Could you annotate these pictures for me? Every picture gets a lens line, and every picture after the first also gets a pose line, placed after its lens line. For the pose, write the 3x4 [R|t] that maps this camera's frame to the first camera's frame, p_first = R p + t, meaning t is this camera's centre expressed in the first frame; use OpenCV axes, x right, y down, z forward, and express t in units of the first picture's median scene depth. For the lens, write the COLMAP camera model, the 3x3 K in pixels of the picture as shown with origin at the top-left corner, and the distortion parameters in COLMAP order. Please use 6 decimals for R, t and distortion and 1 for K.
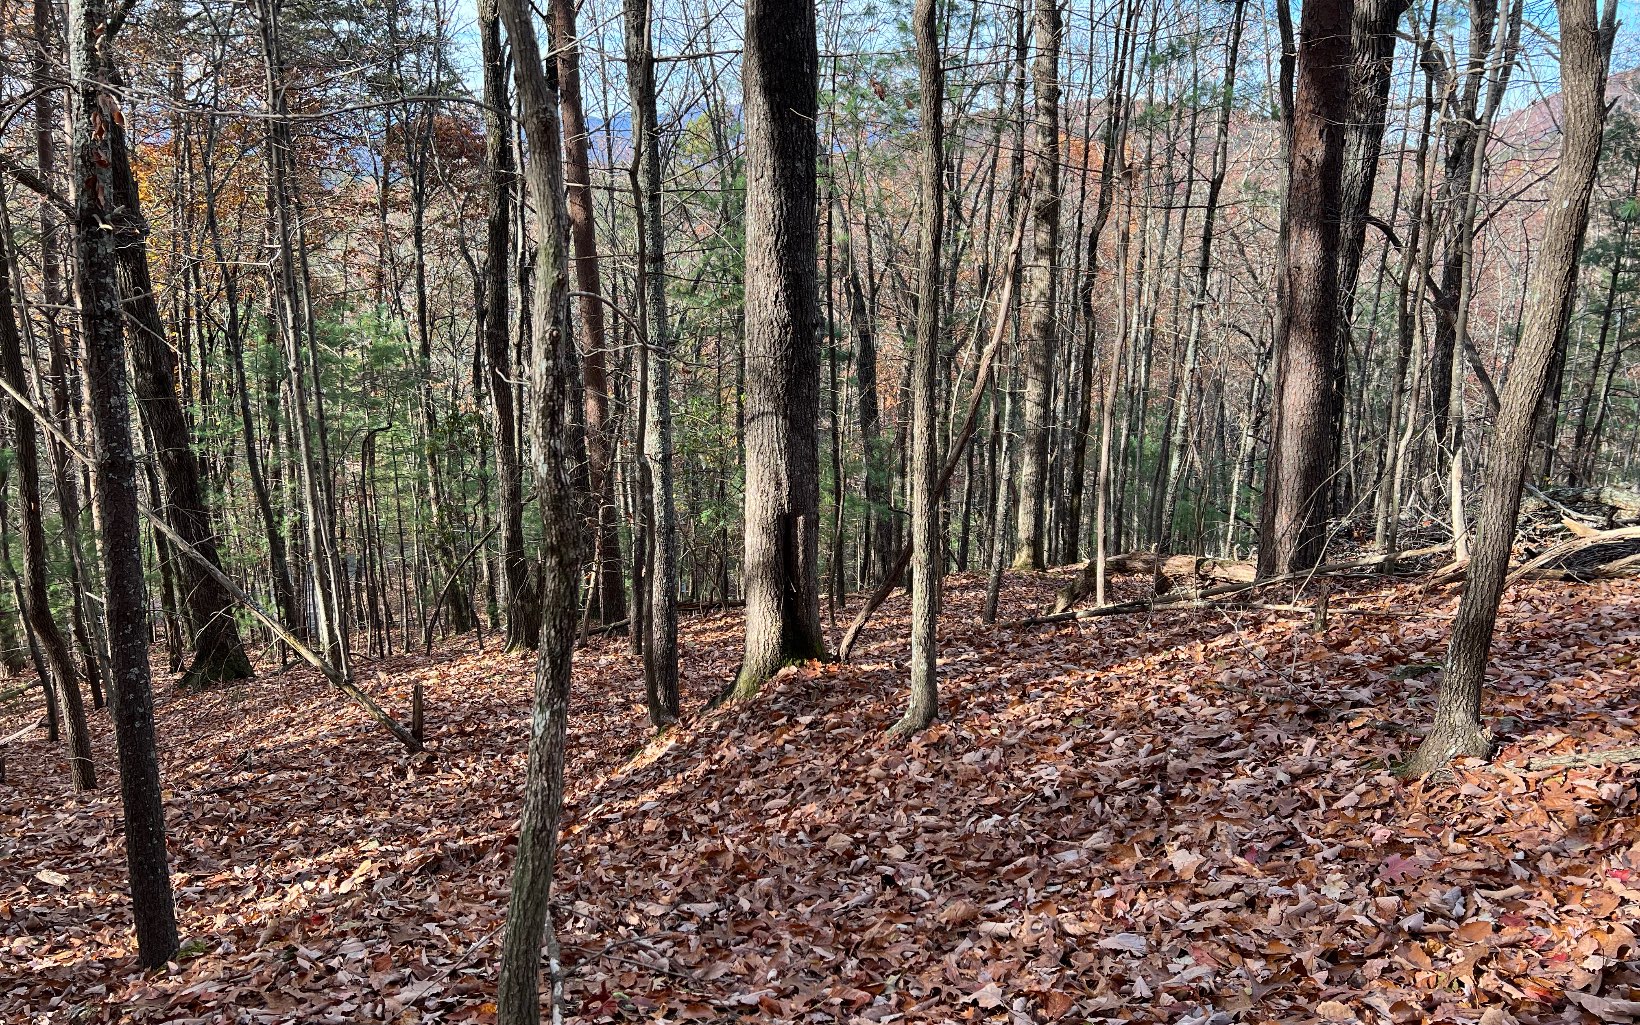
lens RADIAL K [[1231.0, 0, 810.8], [0, 1231.0, 509.1], [0, 0, 1]] dist [0.051031, -0.052526]
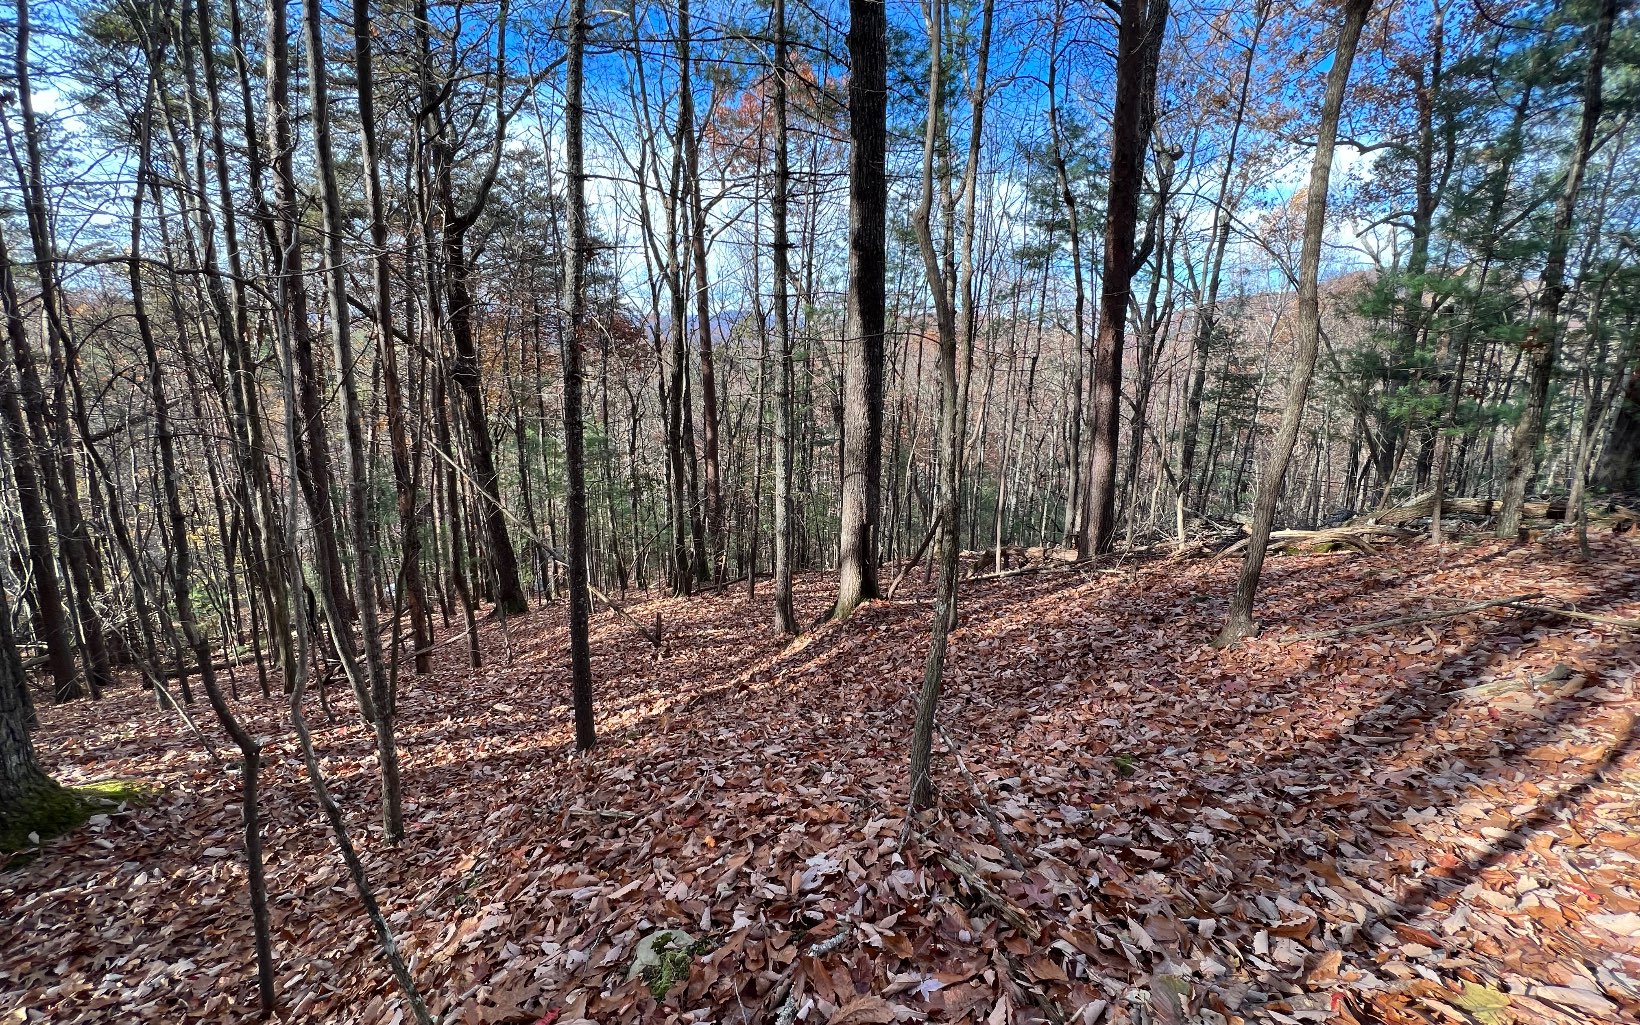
lens RADIAL K [[652.0, 0, 820.3], [0, 652.0, 517.2], [0, 0, 1]] dist [-0.004075, 0.000747]
pose [[0.999273, 0.003092, 0.037986, -0.163327], [-0.002607, 0.999914, -0.012829, 0.007249], [-0.038022, 0.012720, 0.999196, -0.057960]]
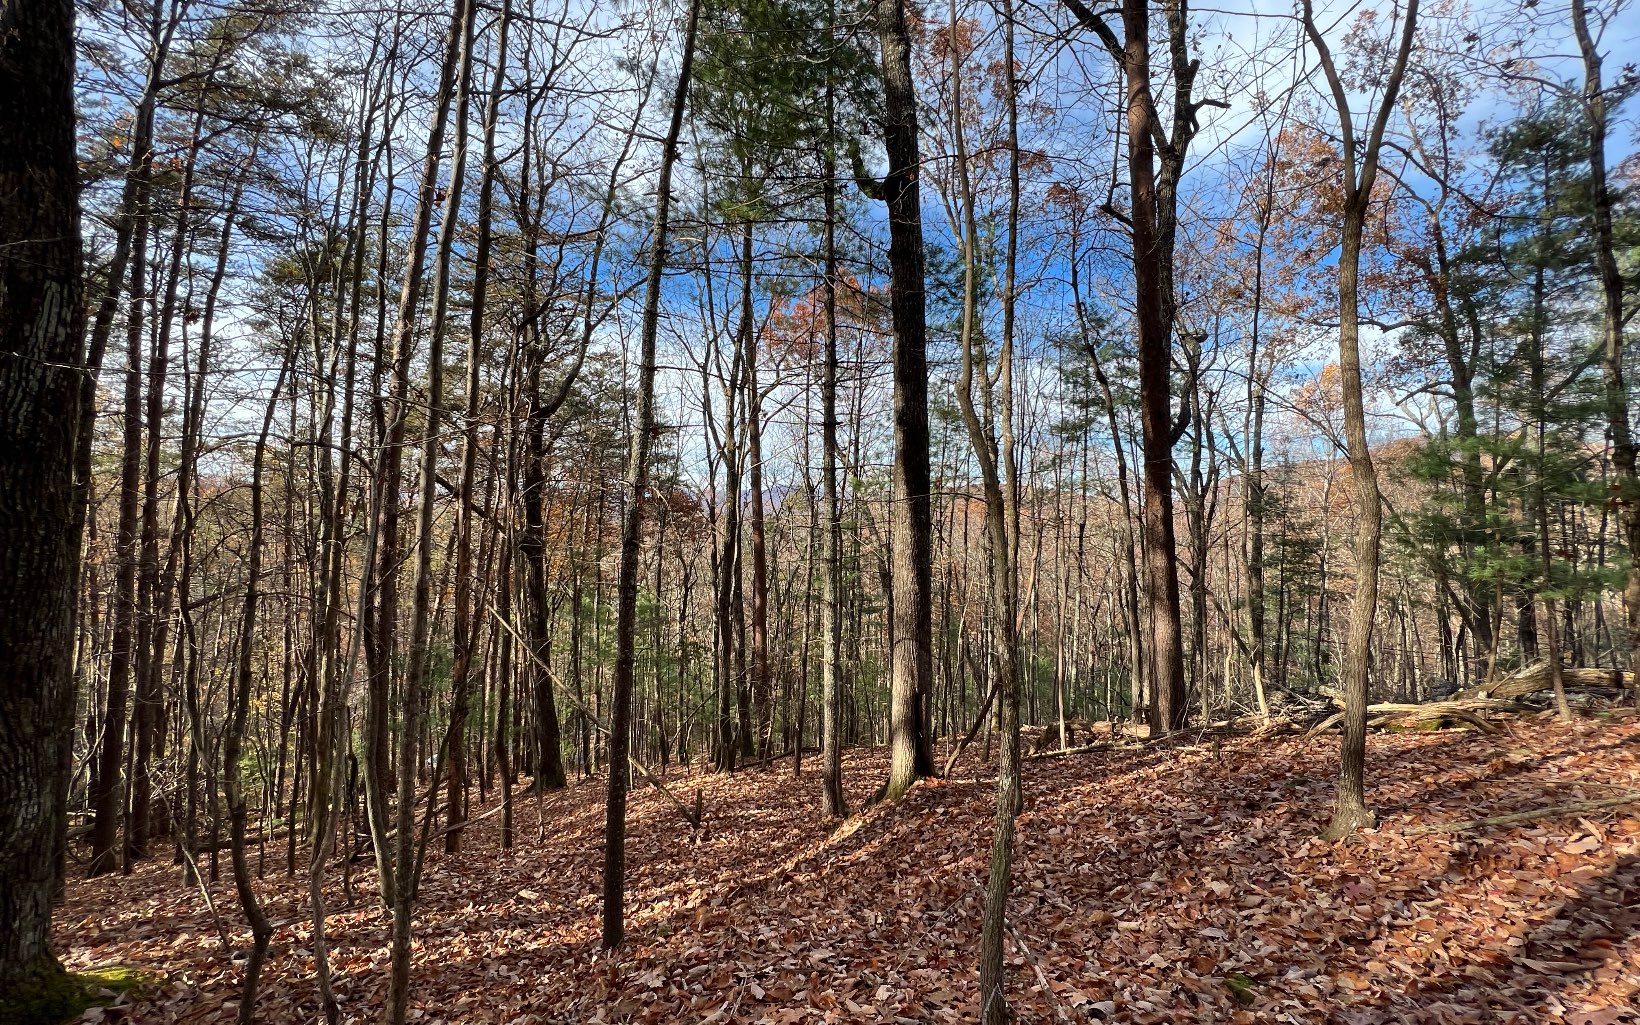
lens RADIAL K [[652.0, 0, 820.5], [0, 652.0, 518.1], [0, 0, 1]] dist [-0.004075, 0.000747]
pose [[0.999354, 0.001357, -0.035916, -0.164390], [-0.010814, 0.964335, -0.264465, 0.012624], [0.034276, 0.264683, 0.963726, -0.054848]]
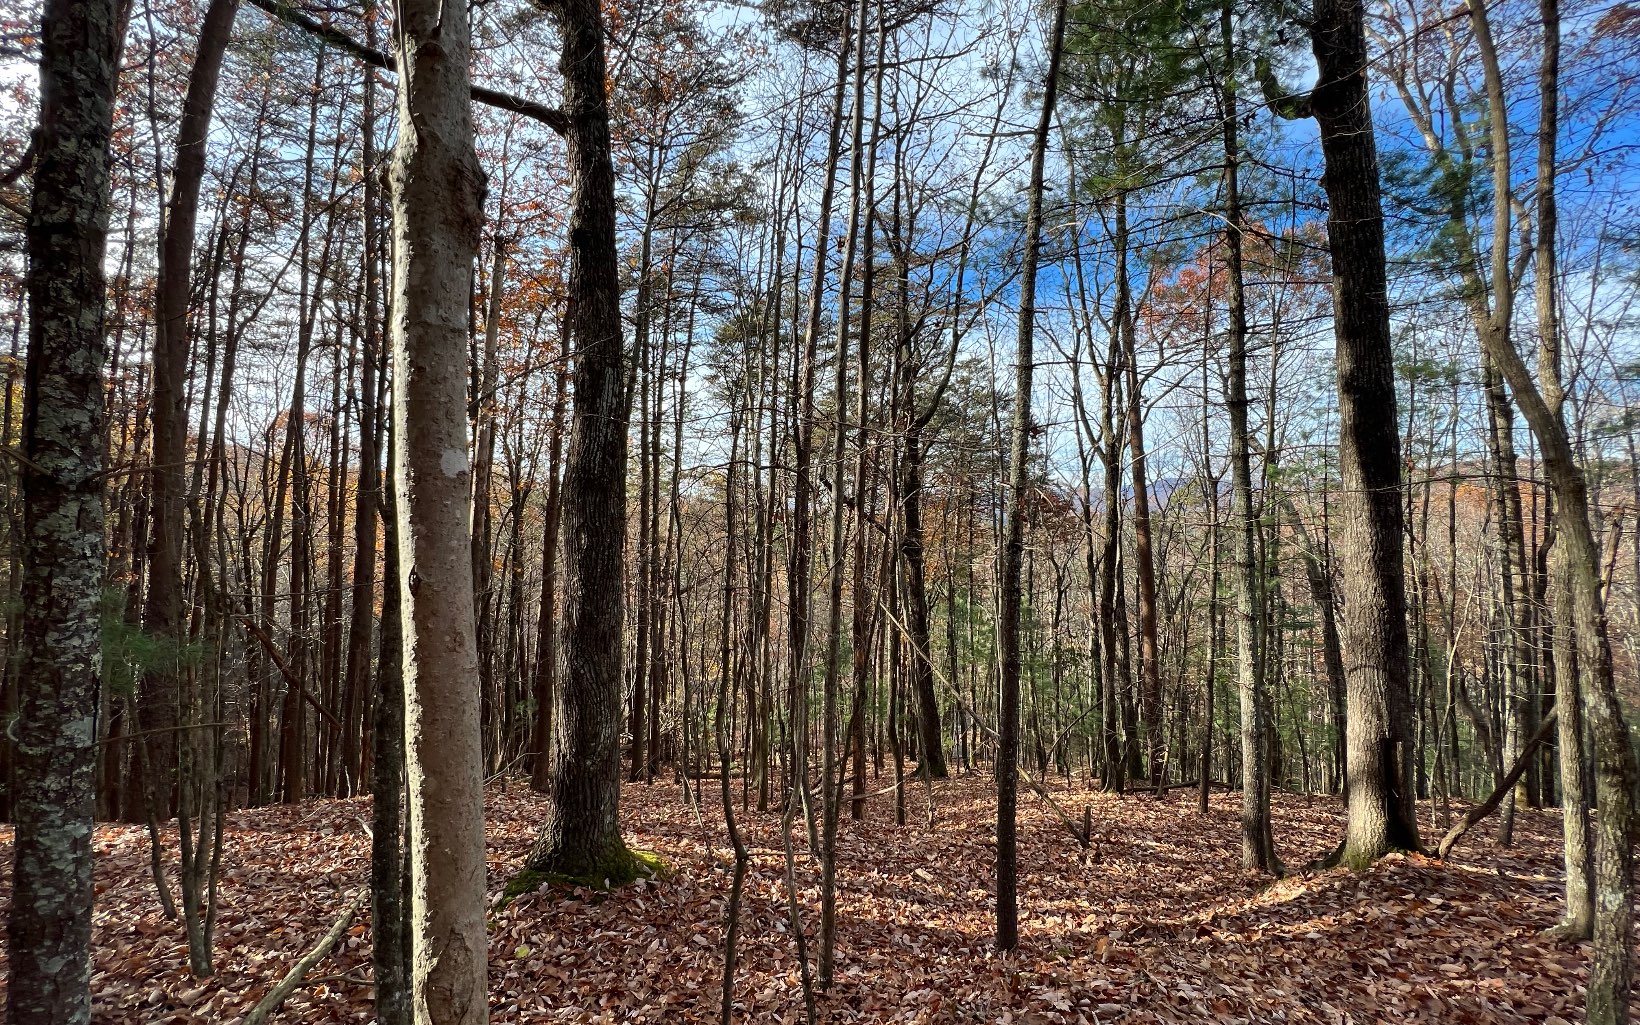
lens RADIAL K [[652.0, 0, 823.9], [0, 652.0, 517.6], [0, 0, 1]] dist [-0.004075, 0.000747]
pose [[0.835651, -0.025579, -0.548665, -0.183629], [-0.121625, 0.965500, -0.230255, 0.011142], [0.535626, 0.259144, 0.803710, -0.054686]]
